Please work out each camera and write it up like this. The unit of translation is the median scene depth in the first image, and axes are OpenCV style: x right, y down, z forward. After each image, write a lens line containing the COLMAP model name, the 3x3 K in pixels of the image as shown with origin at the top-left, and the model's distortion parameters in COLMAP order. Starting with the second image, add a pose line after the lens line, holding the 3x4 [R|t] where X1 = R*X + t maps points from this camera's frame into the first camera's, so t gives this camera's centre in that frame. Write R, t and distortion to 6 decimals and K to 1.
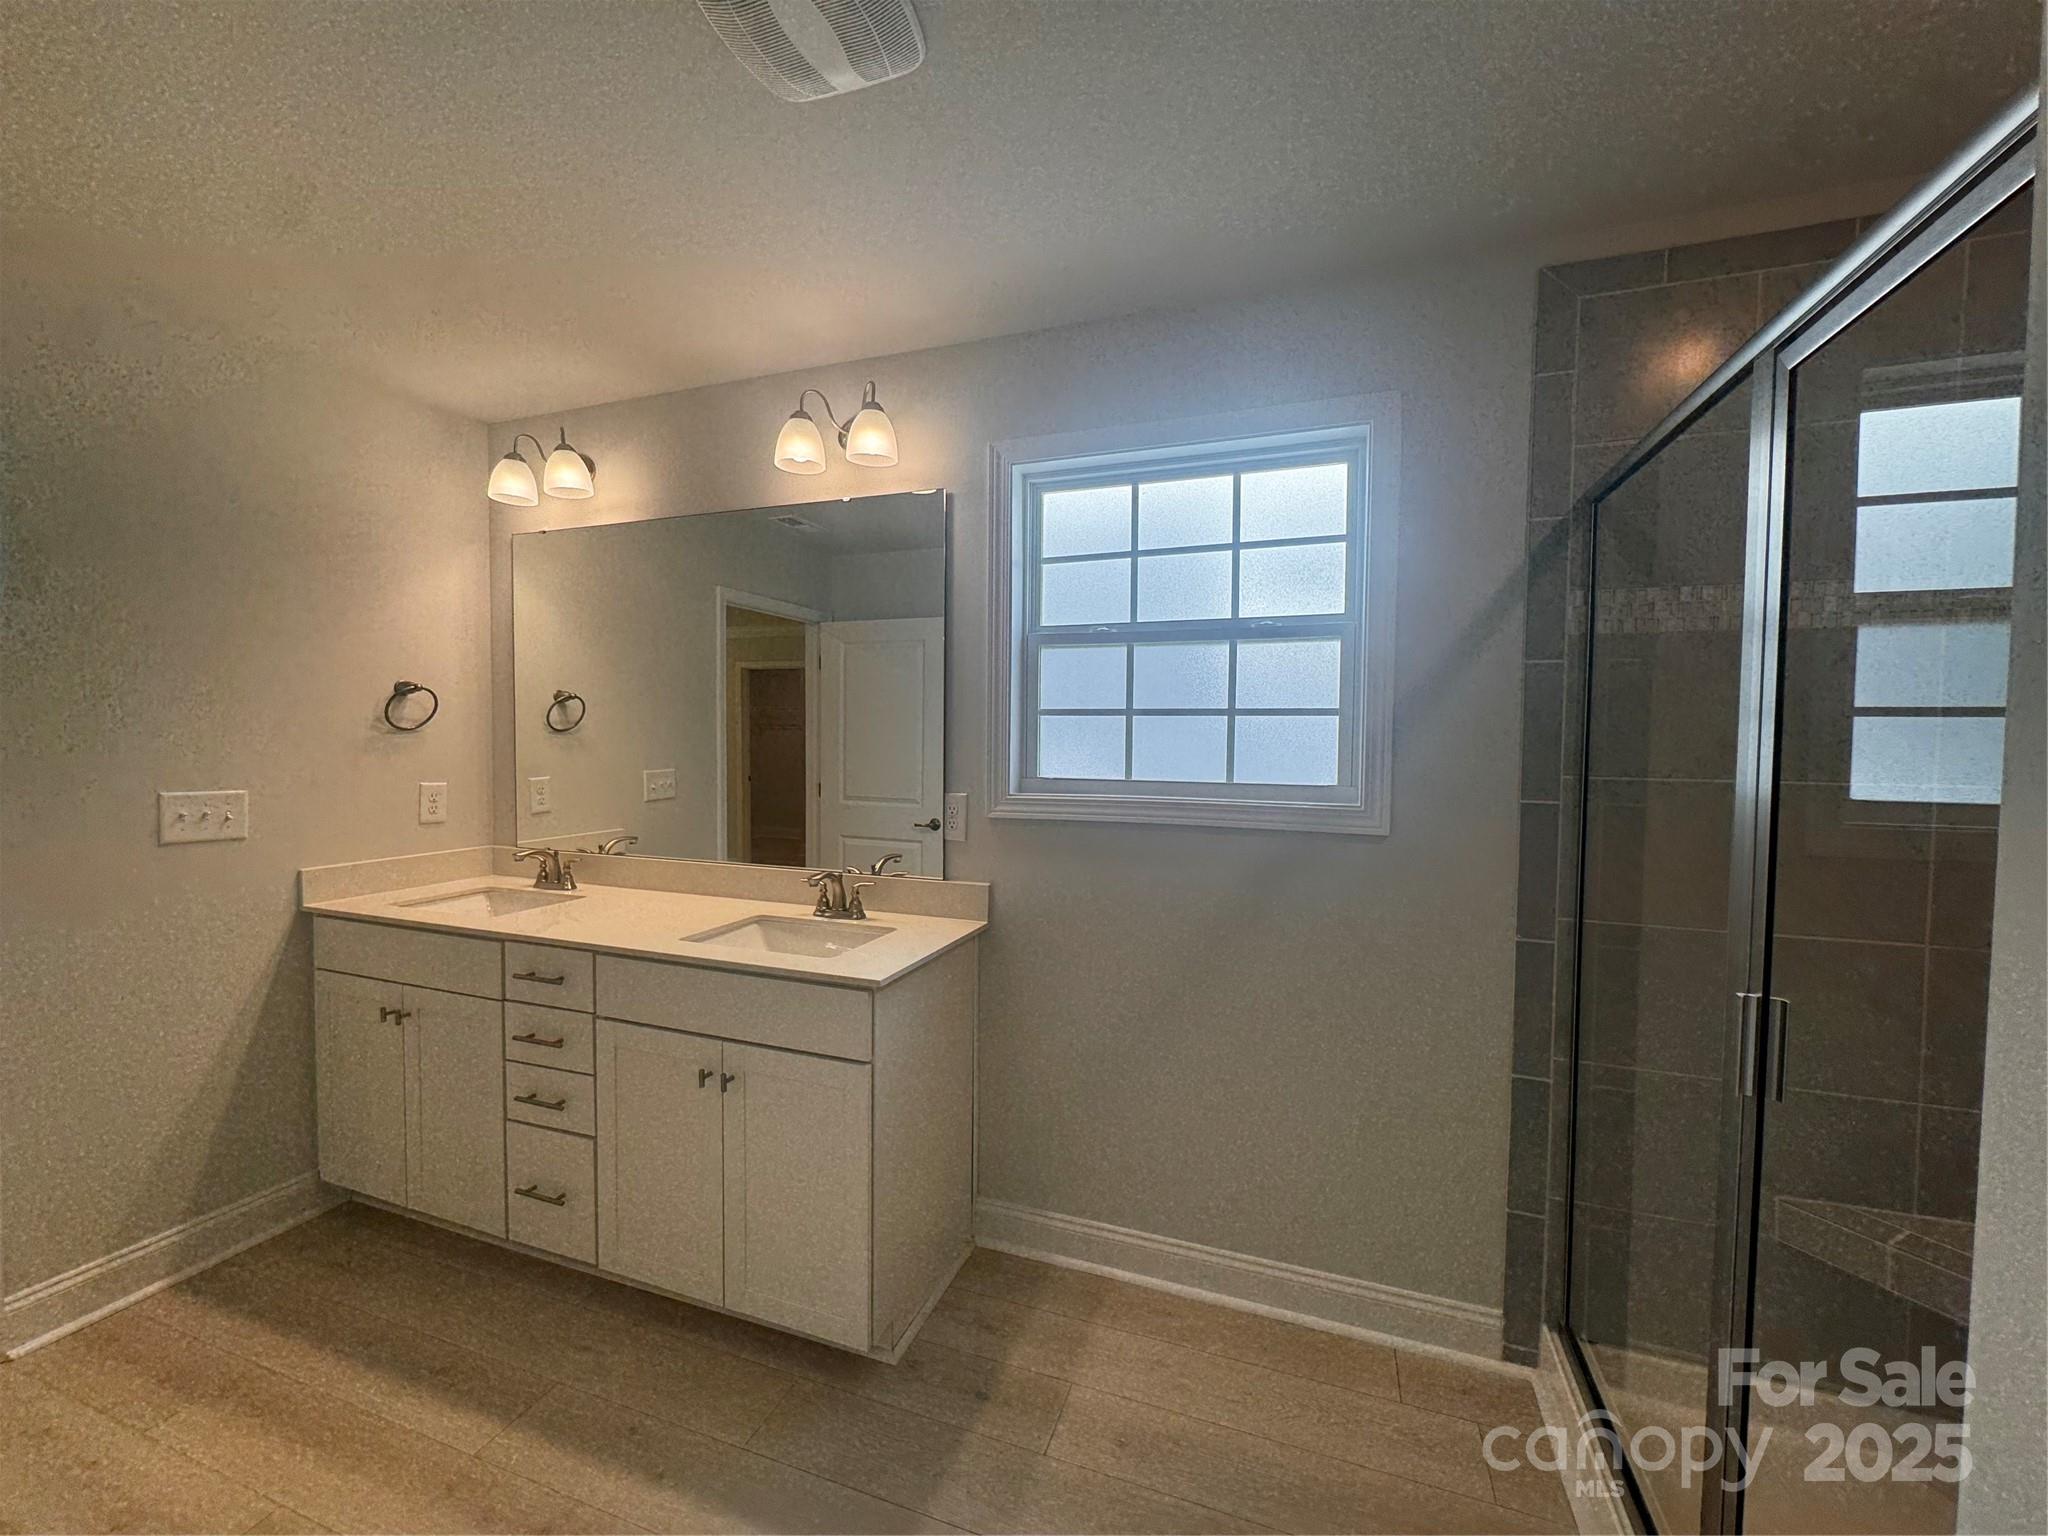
lens RADIAL K [[820.0, 0, 1027.9], [0, 820.0, 773.5], [0, 0, 1]] dist [-0.001937, 0.000308]
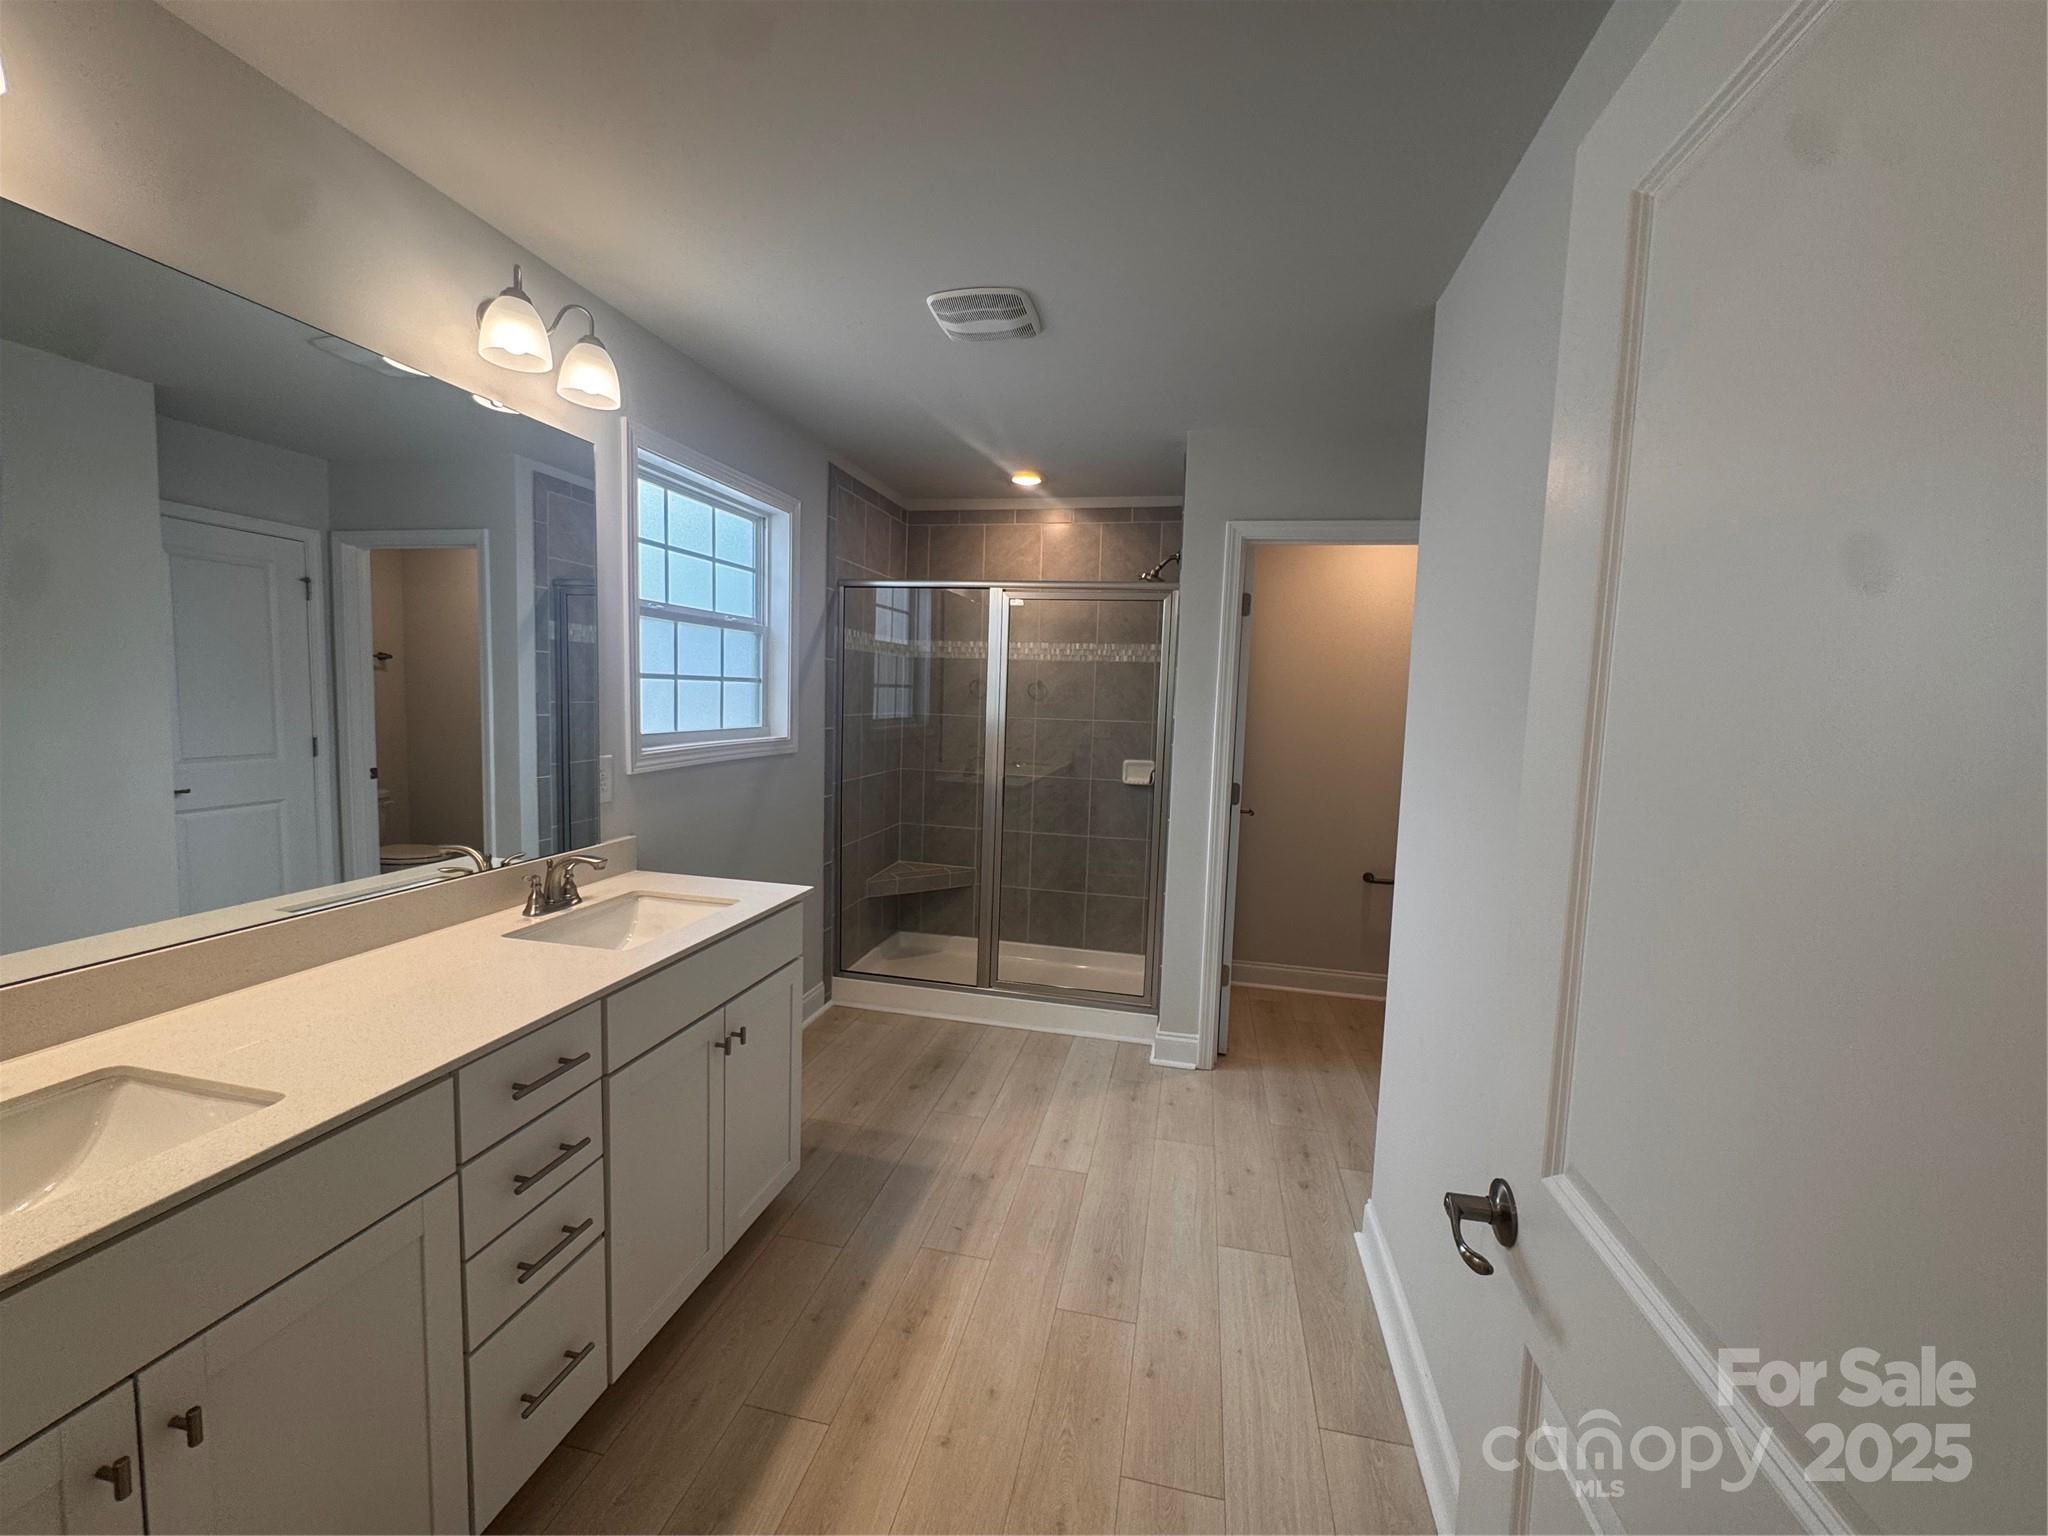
lens RADIAL K [[820.0, 0, 1026.8], [0, 820.0, 769.4], [0, 0, 1]] dist [-0.001937, 0.000308]
pose [[-0.141862, -0.108747, 0.983895, -1.247736], [0.001025, 0.993931, 0.110004, -0.074096], [-0.989886, 0.016614, -0.140890, 0.675003]]
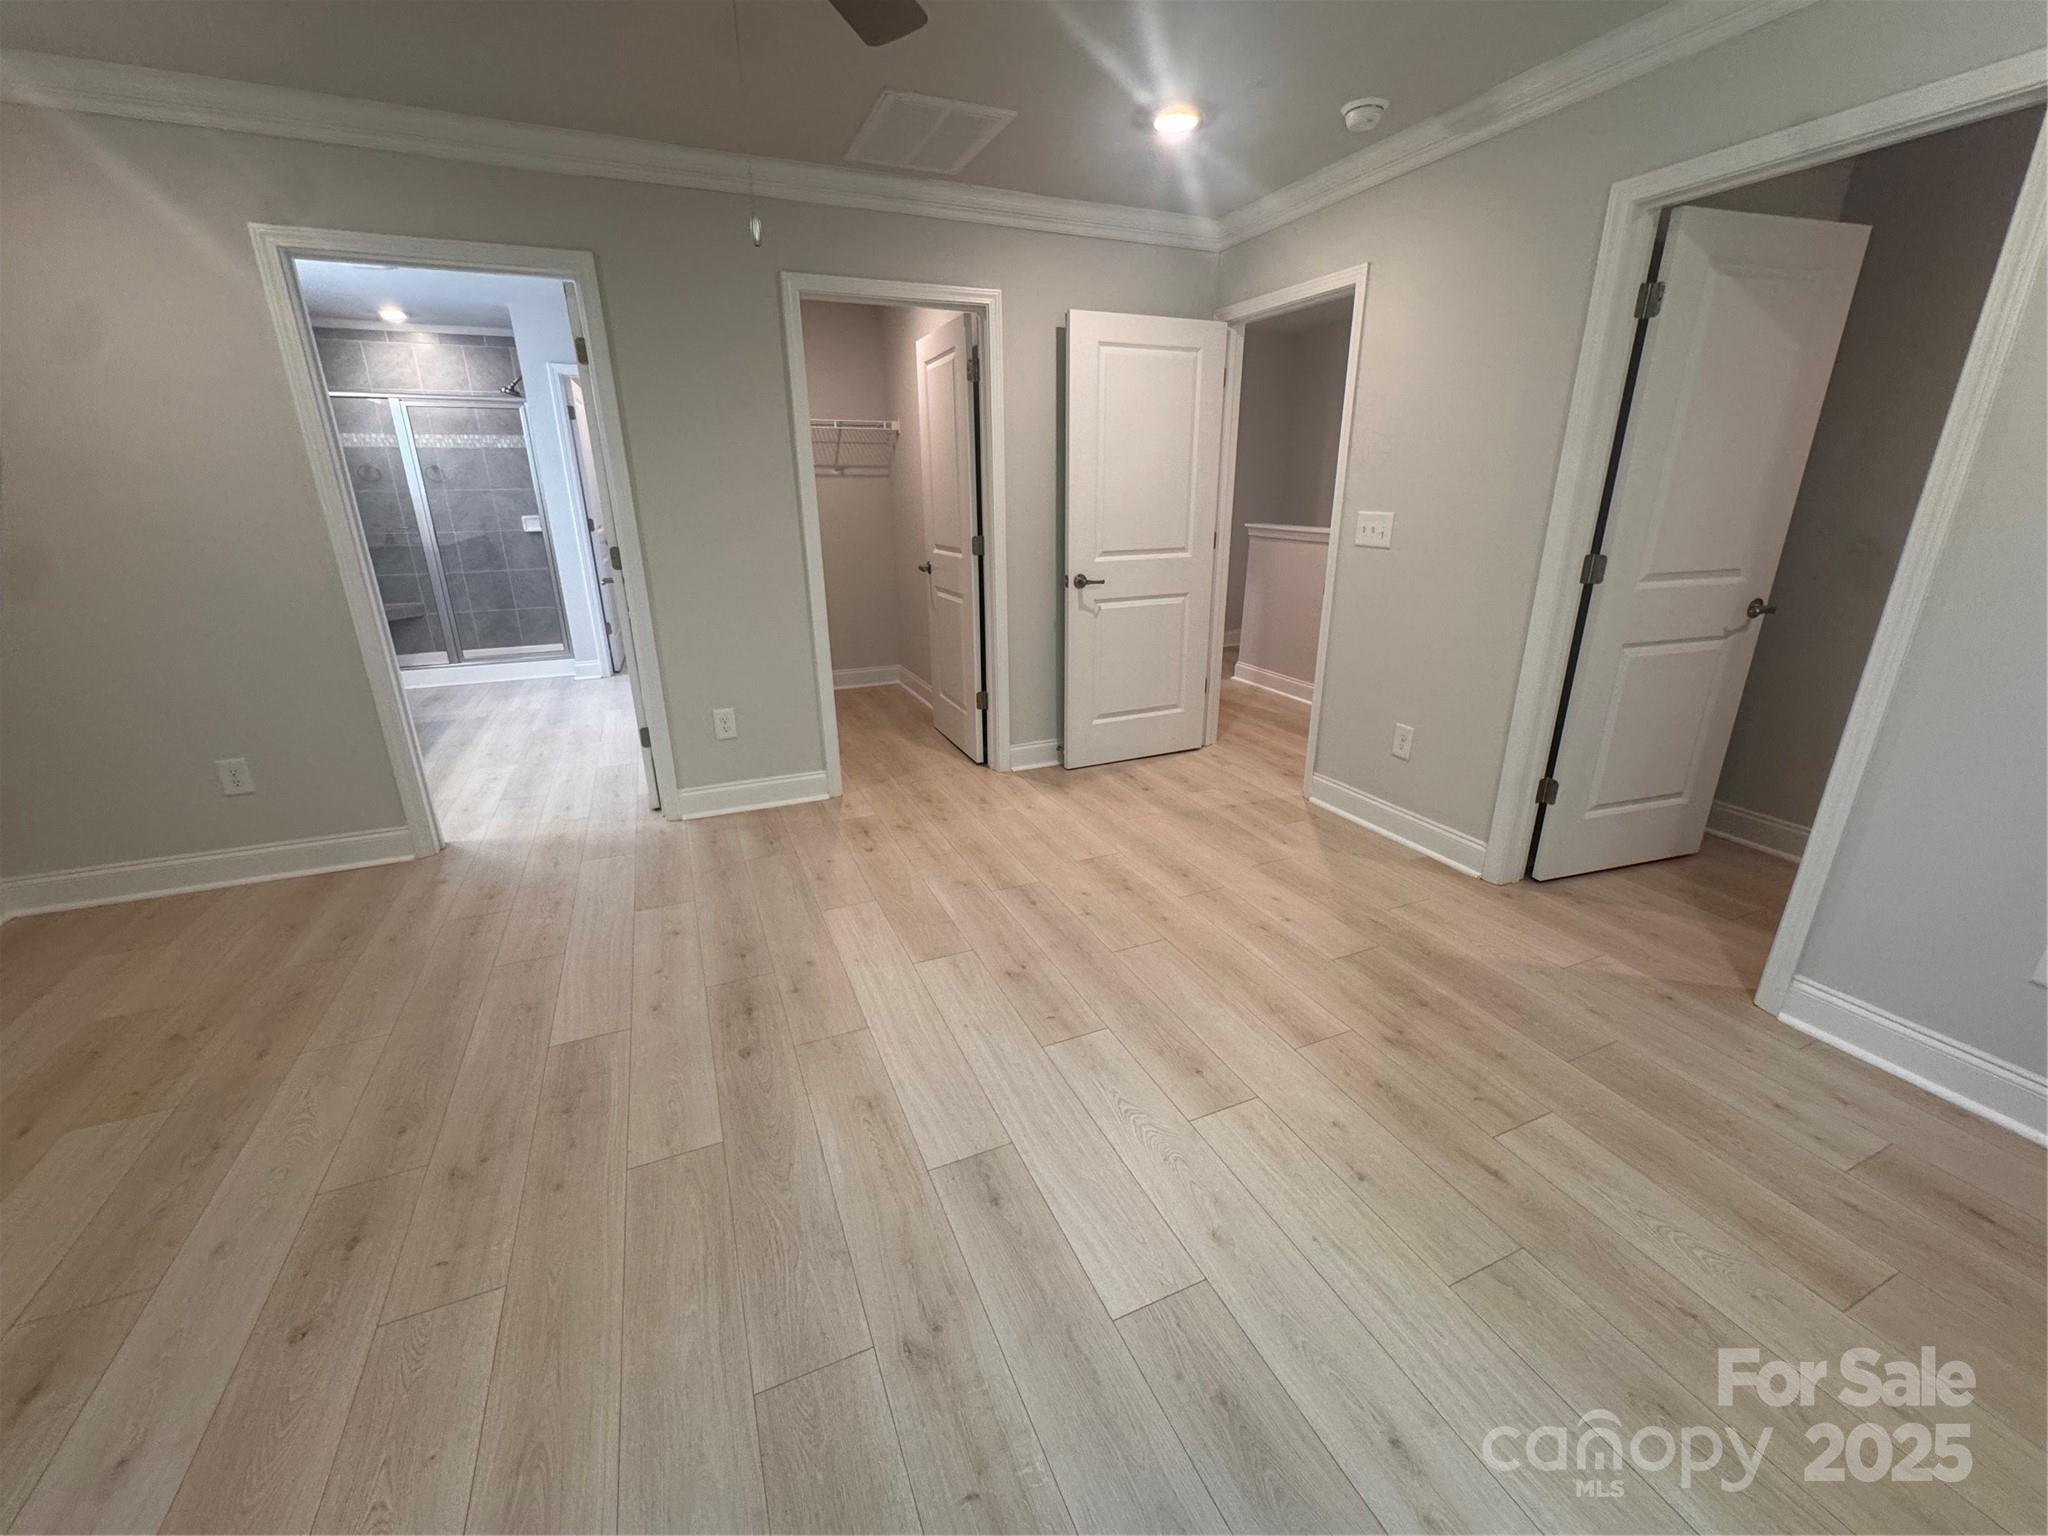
lens RADIAL K [[820.0, 0, 1029.9], [0, 820.0, 763.2], [0, 0, 1]] dist [-0.001937, 0.000308]
pose [[-0.699677, -0.233468, 0.675237, -2.380289], [0.025053, 0.936503, 0.349763, -0.046980], [-0.714020, 0.261637, -0.649400, 0.915822]]
